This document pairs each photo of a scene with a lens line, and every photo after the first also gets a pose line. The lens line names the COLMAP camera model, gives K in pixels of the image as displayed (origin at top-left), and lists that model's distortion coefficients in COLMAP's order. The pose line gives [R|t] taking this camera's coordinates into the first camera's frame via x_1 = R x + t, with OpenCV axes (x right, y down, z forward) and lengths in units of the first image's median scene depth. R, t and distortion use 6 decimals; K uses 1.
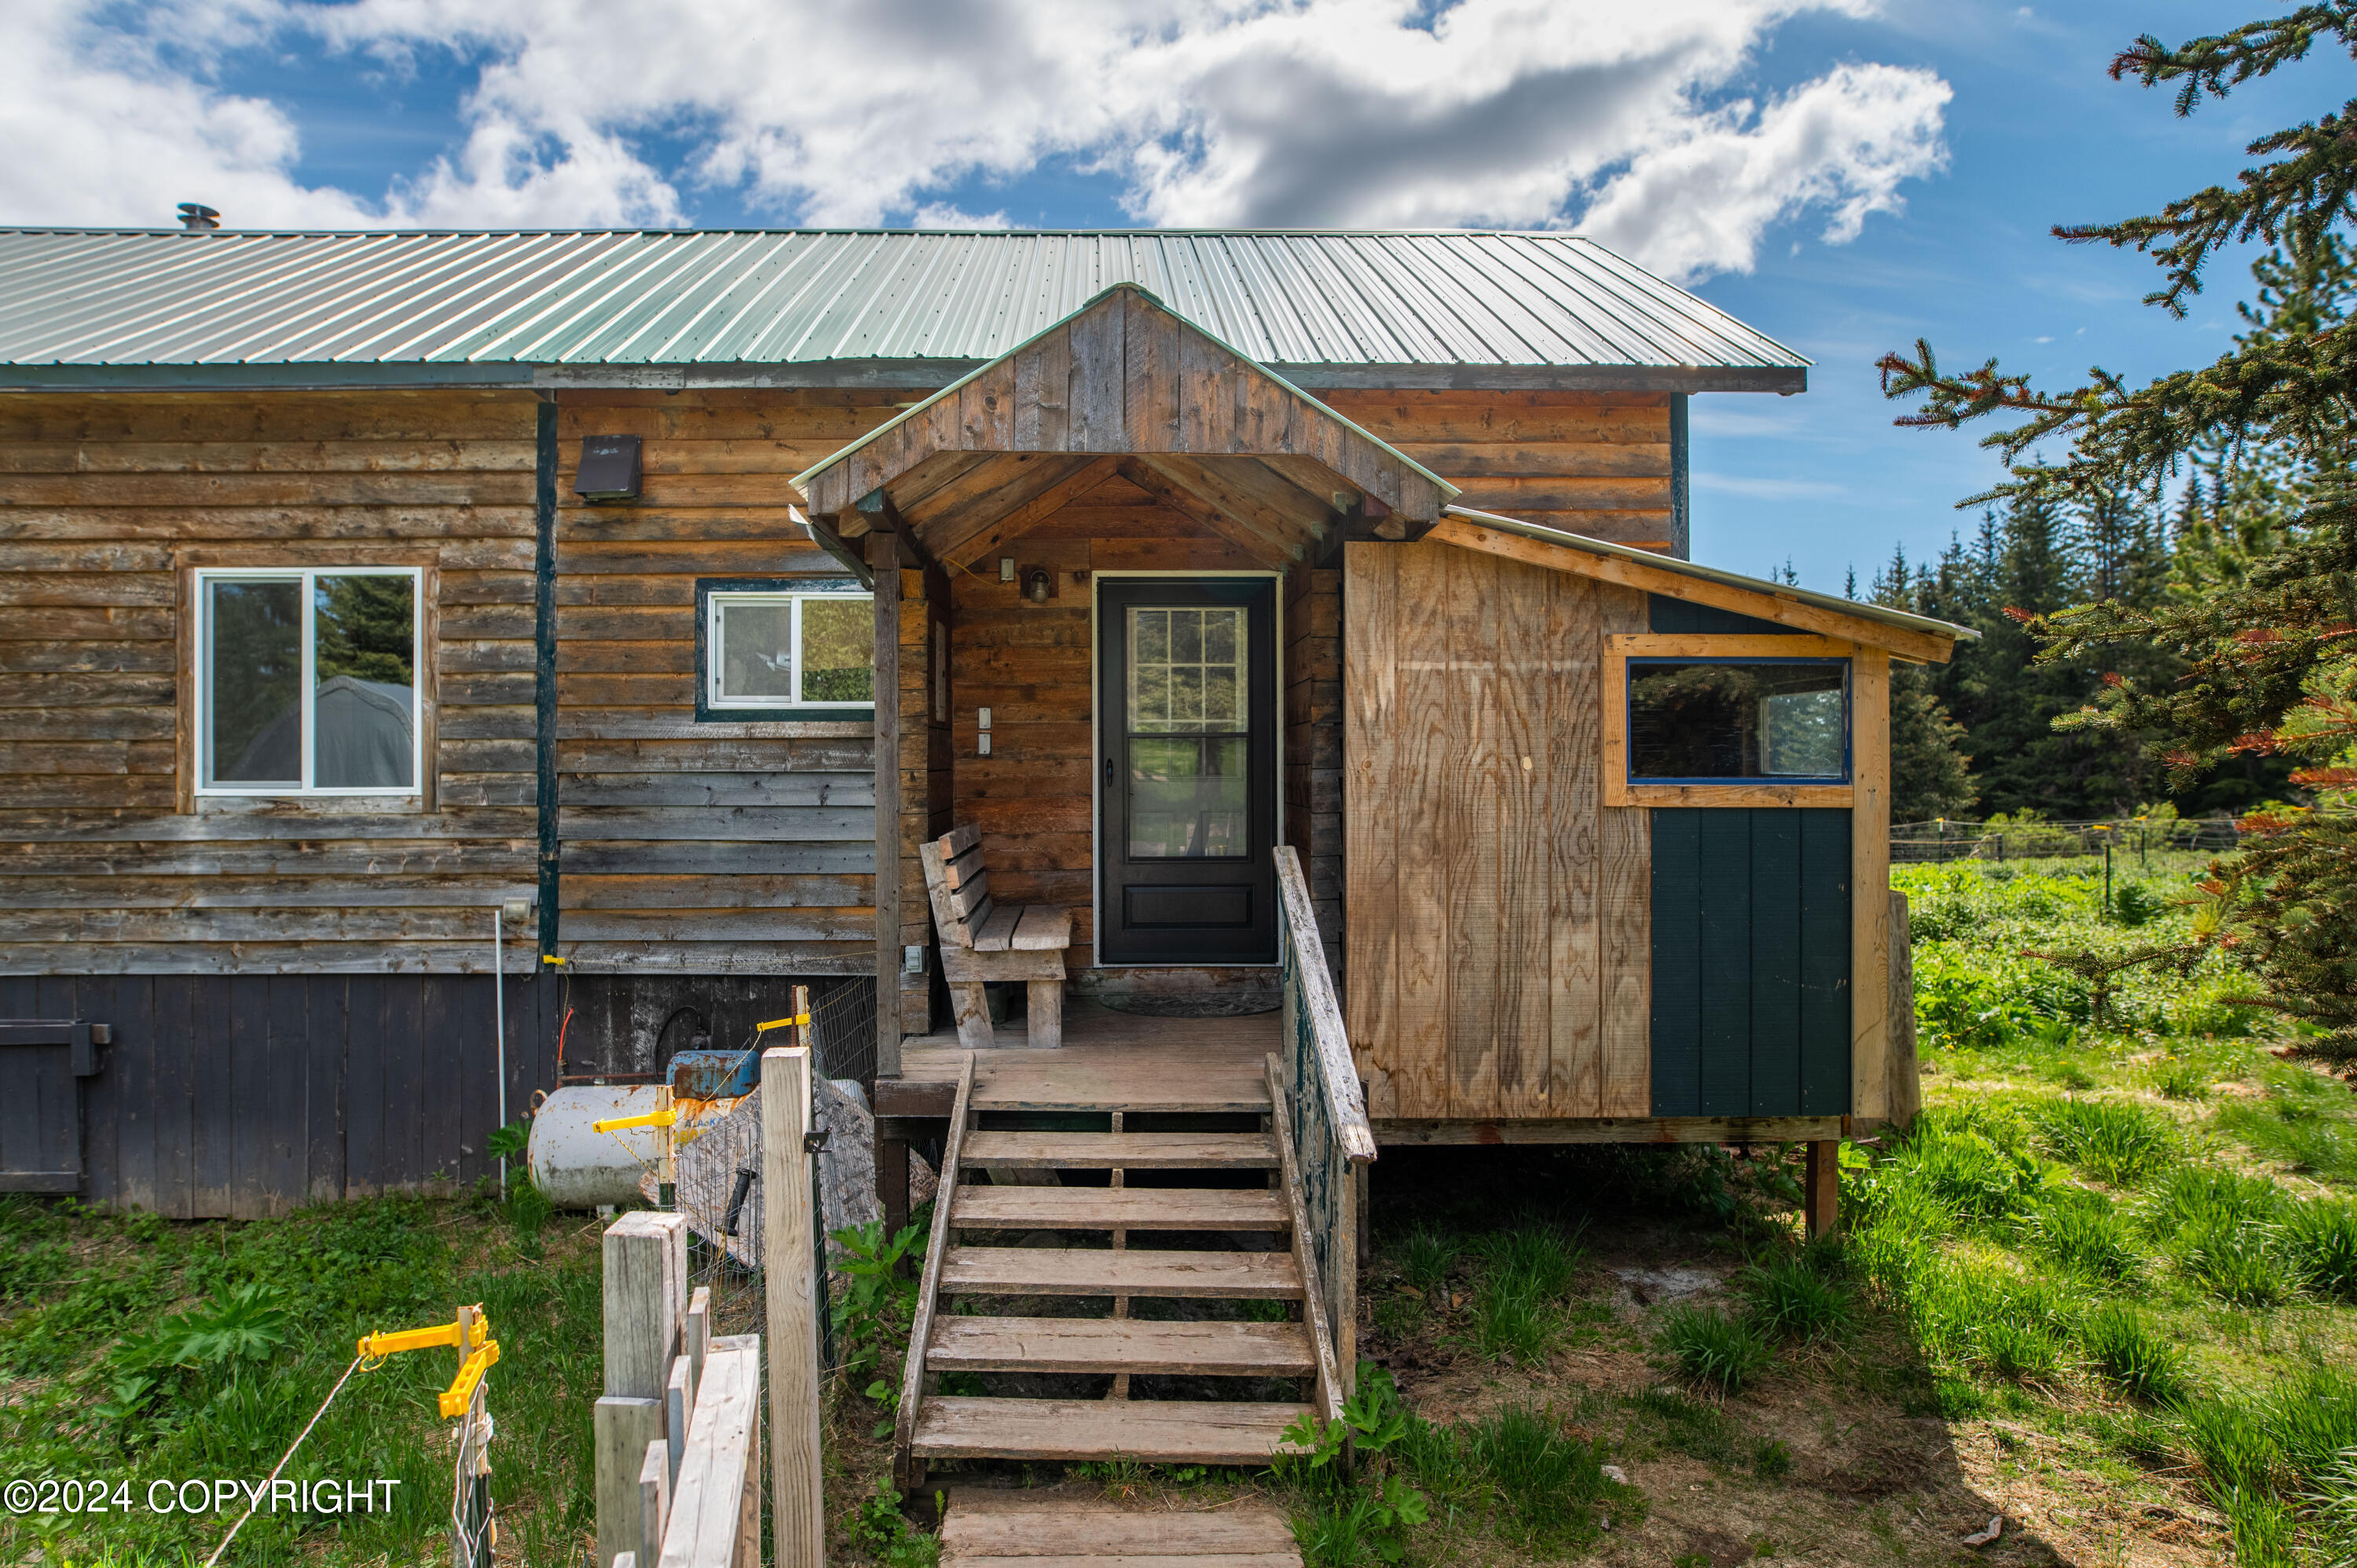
lens RADIAL K [[1323.1, 0, 1178.5], [0, 1323.1, 784.0], [0, 0, 1]] dist [0.030264, 0.001675]
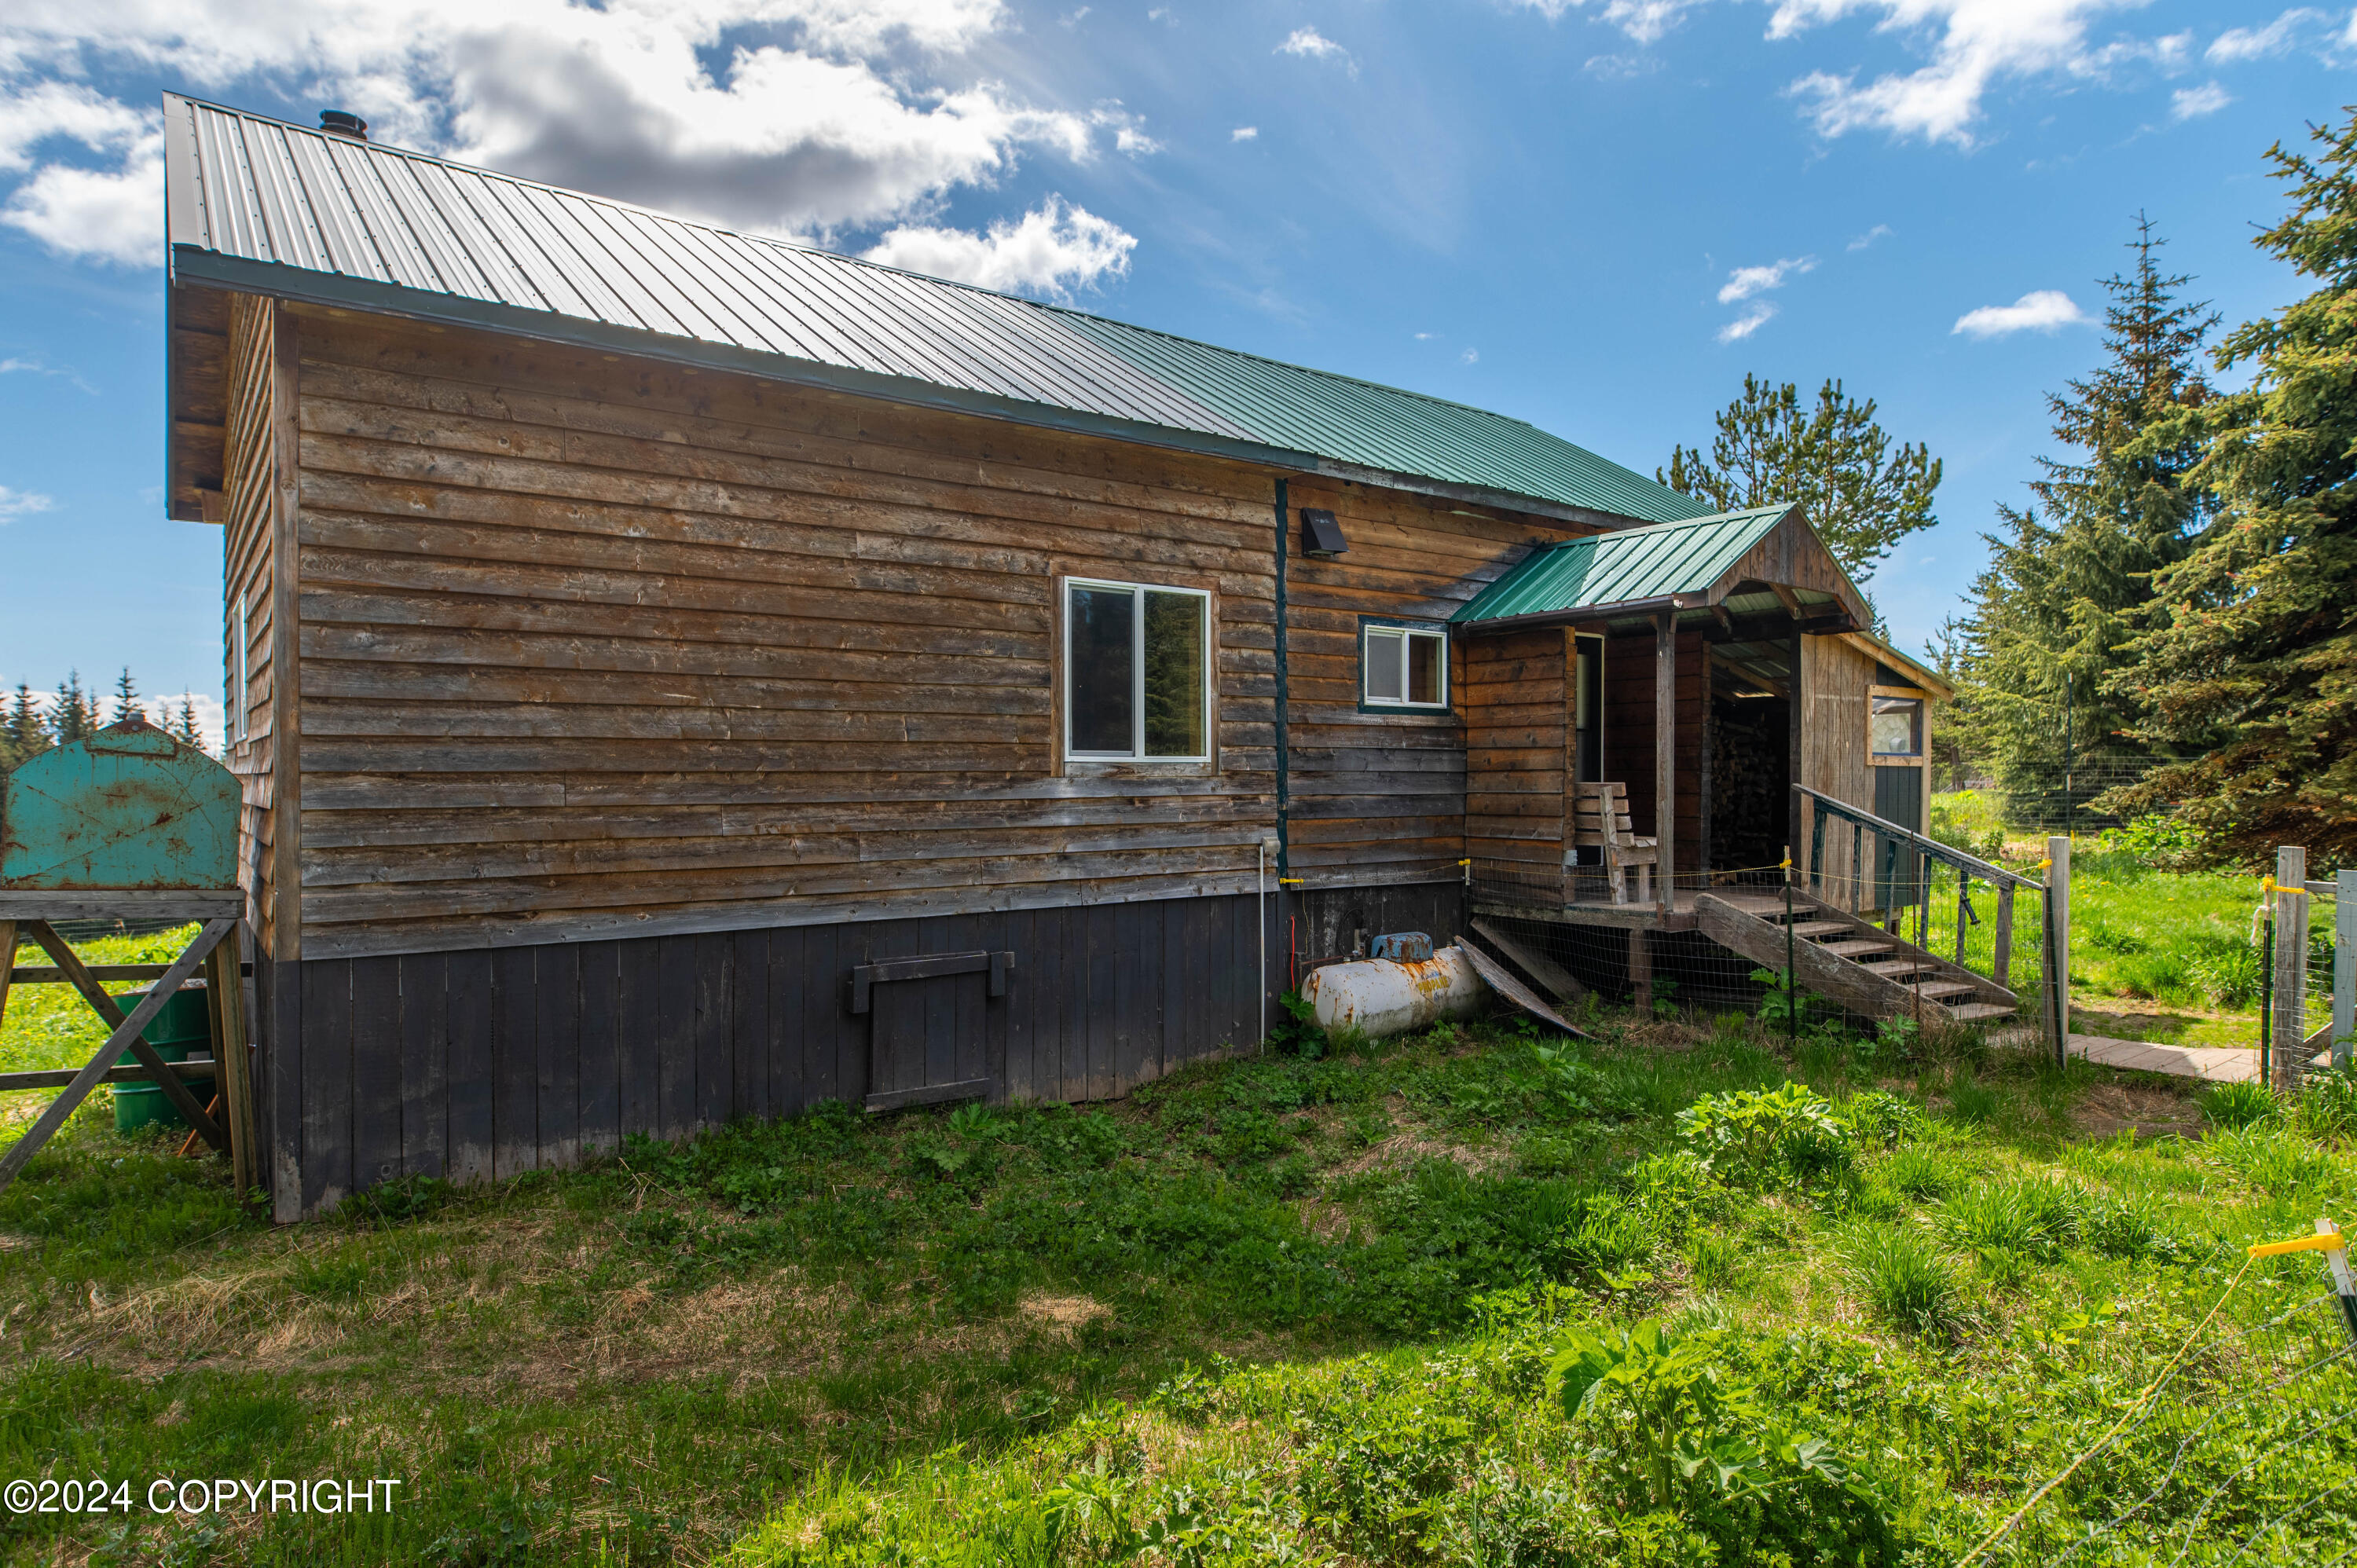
lens RADIAL K [[1356.7, 0, 1178.5], [0, 1356.7, 784.0], [0, 0, 1]] dist [-0.001217, -0.000192]
pose [[0.773206, -0.003164, 0.634147, -1.443427], [-0.003686, 0.999948, 0.009485, 0.017065], [-0.634144, -0.009671, 0.773154, -0.023336]]
